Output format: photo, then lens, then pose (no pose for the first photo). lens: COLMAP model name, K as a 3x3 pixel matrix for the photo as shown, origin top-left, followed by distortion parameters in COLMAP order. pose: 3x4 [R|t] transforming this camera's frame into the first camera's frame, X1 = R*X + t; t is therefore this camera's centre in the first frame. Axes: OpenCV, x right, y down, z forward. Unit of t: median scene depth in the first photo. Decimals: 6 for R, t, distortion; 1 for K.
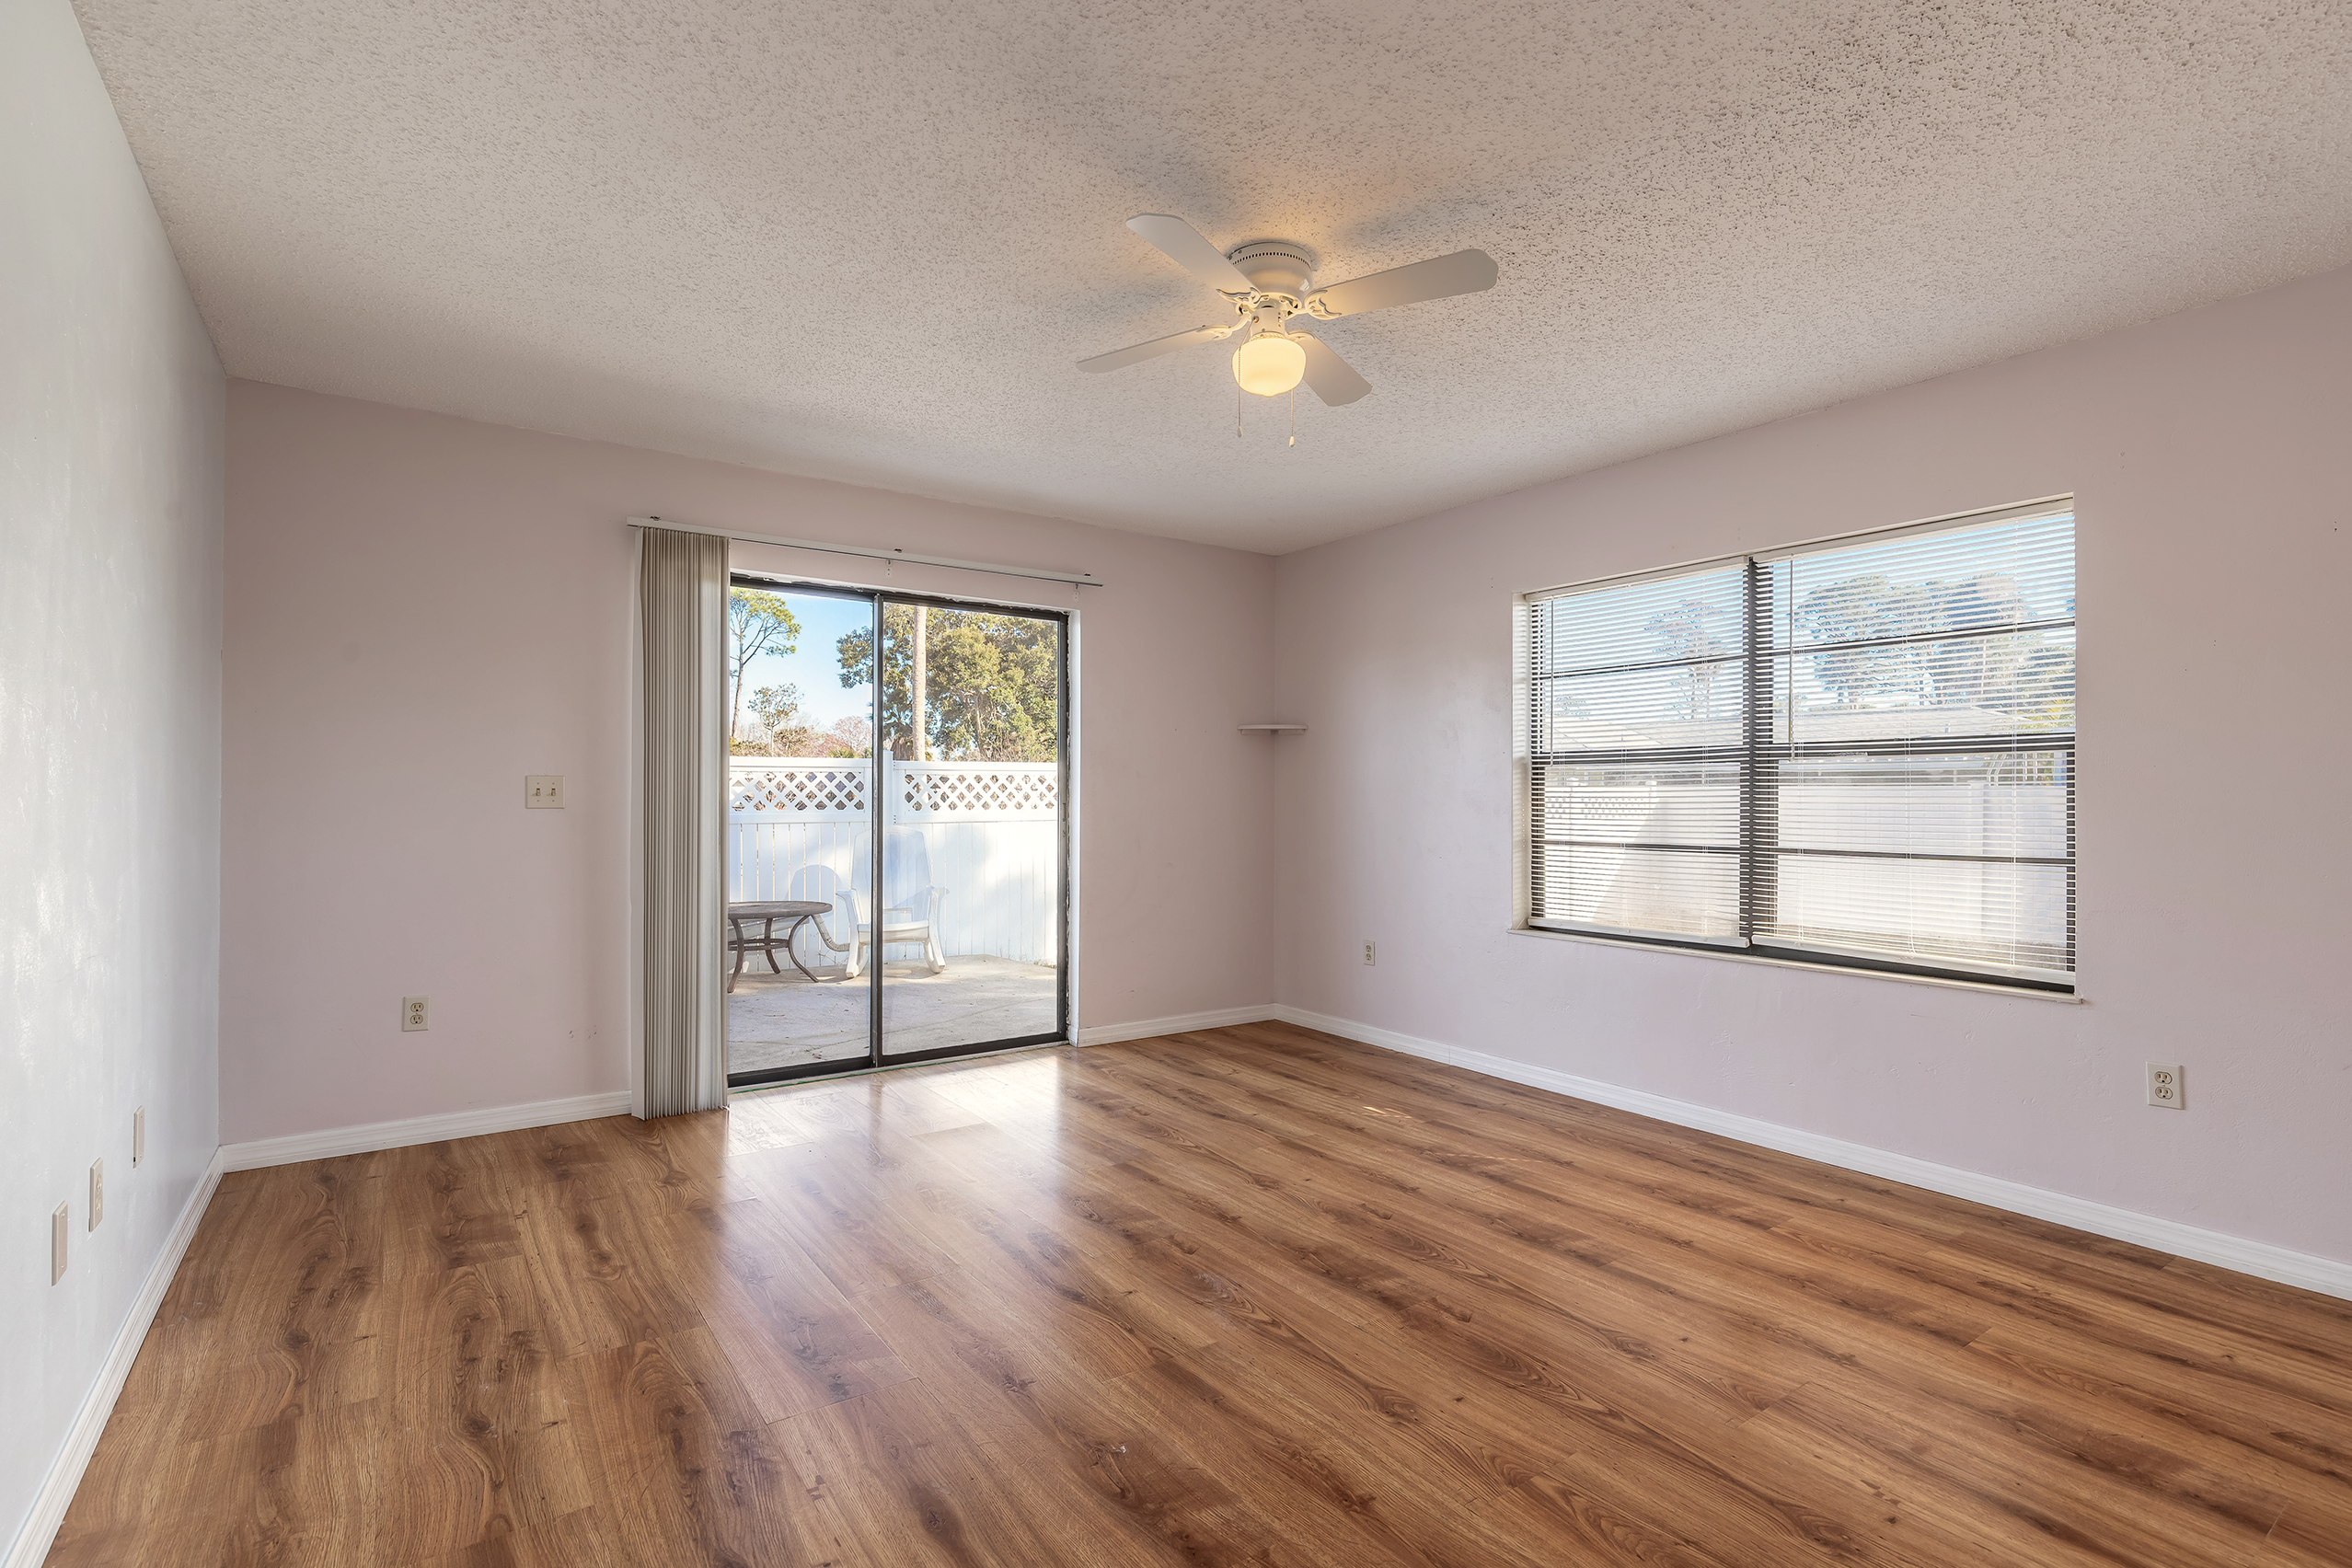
lens RADIAL K [[1097.5, 0, 1173.4], [0, 1097.5, 794.2], [0, 0, 1]] dist [-0.000639, -0.001892]
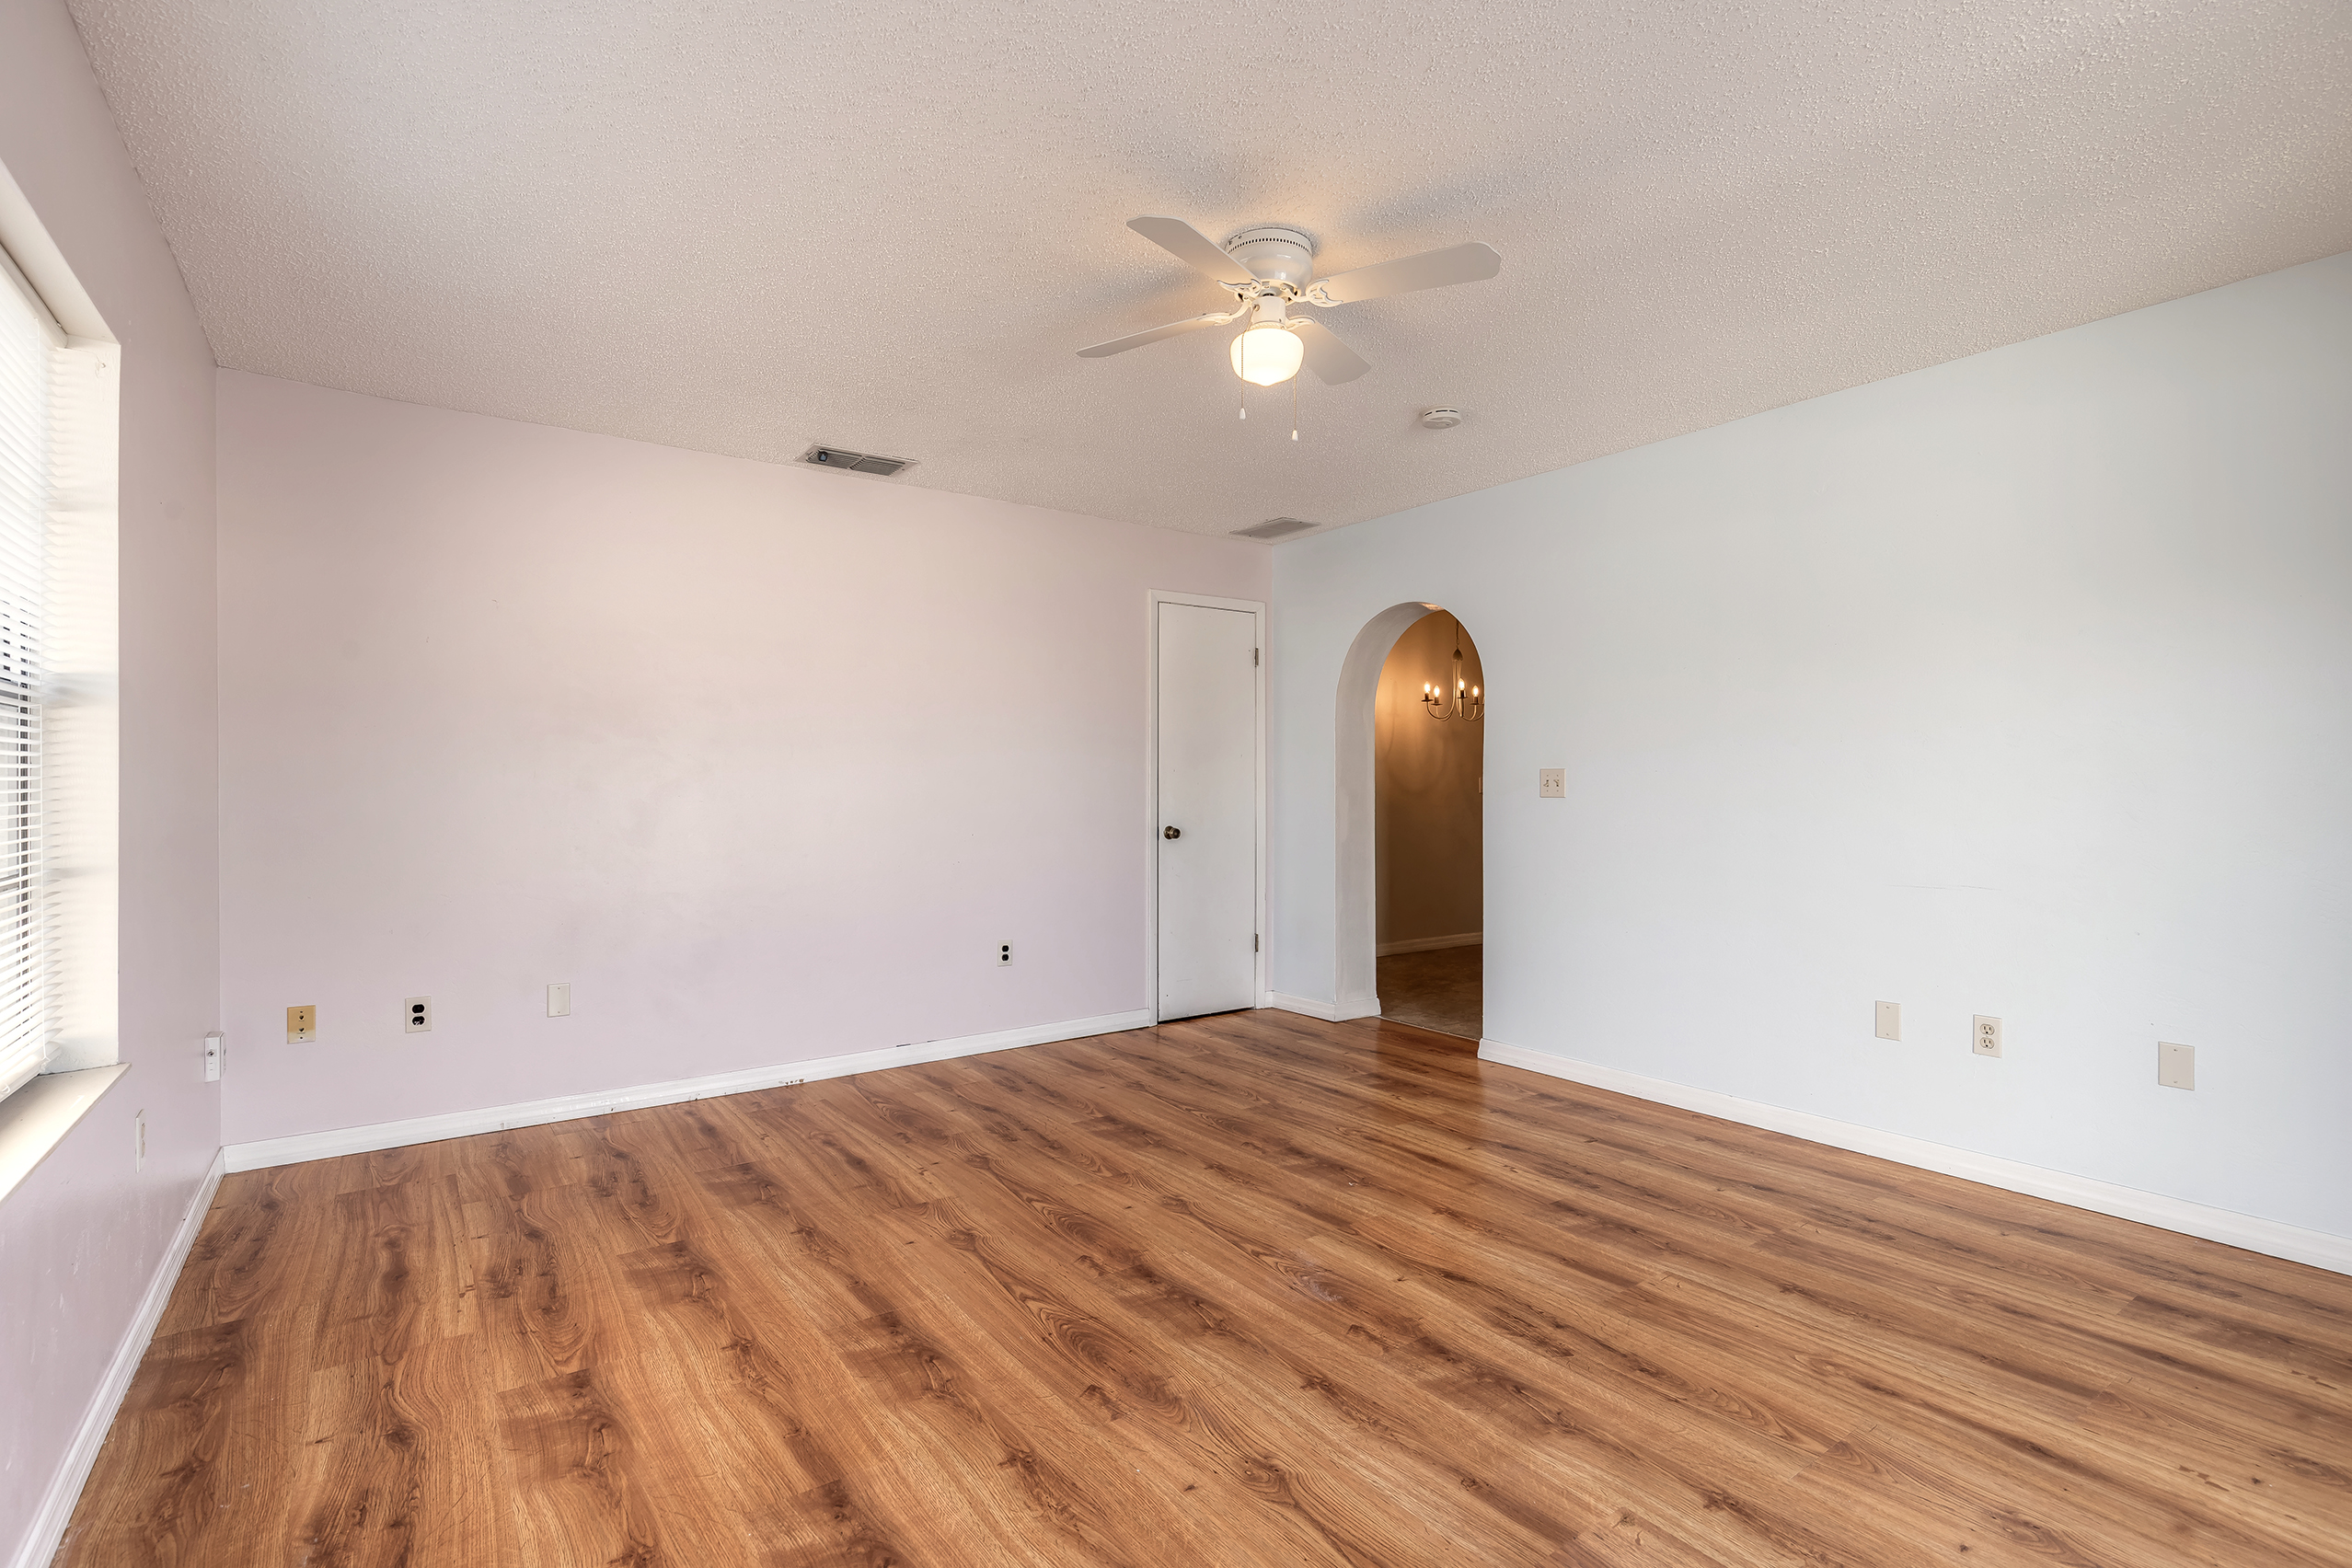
lens RADIAL K [[1097.5, 0, 1173.4], [0, 1097.5, 794.2], [0, 0, 1]] dist [-0.000639, -0.001892]
pose [[-0.999963, -0.005924, -0.006219, 0.172984], [-0.005936, 0.999981, 0.001908, 0.008380], [0.006207, 0.001945, -0.999979, 1.959160]]
